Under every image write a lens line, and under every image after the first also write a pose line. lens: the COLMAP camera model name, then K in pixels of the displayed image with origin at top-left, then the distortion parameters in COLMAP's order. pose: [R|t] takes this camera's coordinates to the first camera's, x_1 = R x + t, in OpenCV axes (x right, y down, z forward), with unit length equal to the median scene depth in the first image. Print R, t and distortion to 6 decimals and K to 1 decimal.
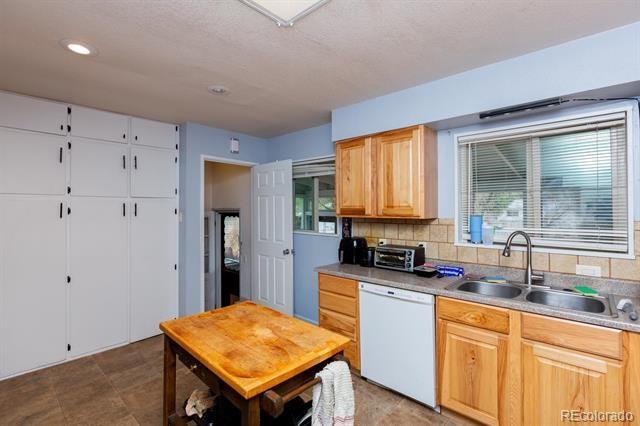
lens RADIAL K [[302.8, 0, 312.5], [0, 302.8, 206.2], [0, 0, 1]] dist [0.000341, -0.000020]
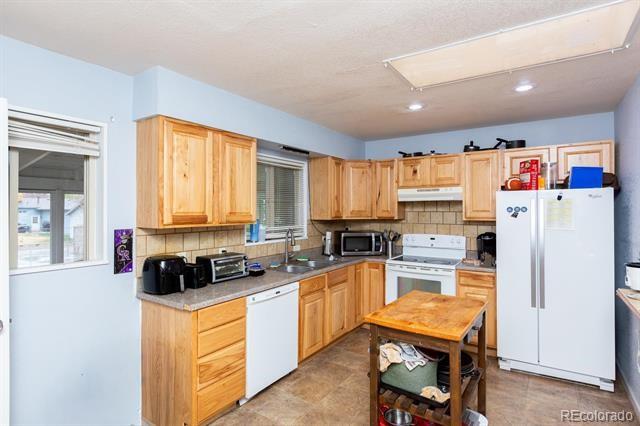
lens RADIAL K [[342.6, 0, 320.0], [0, 342.6, 213.0], [0, 0, 1]] dist [-0.001628, -0.000264]
pose [[-0.163983, -0.004514, 0.986453, -0.827248], [-0.003389, 0.999986, 0.004013, -0.003779], [-0.986457, -0.002685, -0.163996, 0.891357]]
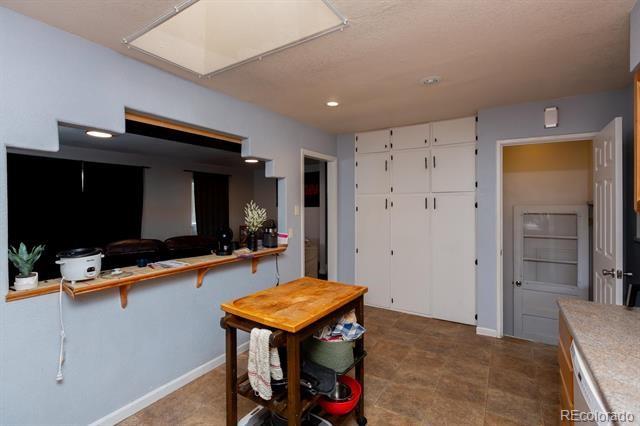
lens RADIAL K [[302.8, 0, 312.5], [0, 302.8, 206.2], [0, 0, 1]] dist [0.000341, -0.000020]
pose [[0.167280, 0.008696, -0.985871, 0.563205], [0.012955, 0.999855, 0.011018, 0.004798], [0.985824, -0.014615, 0.167143, 0.430182]]
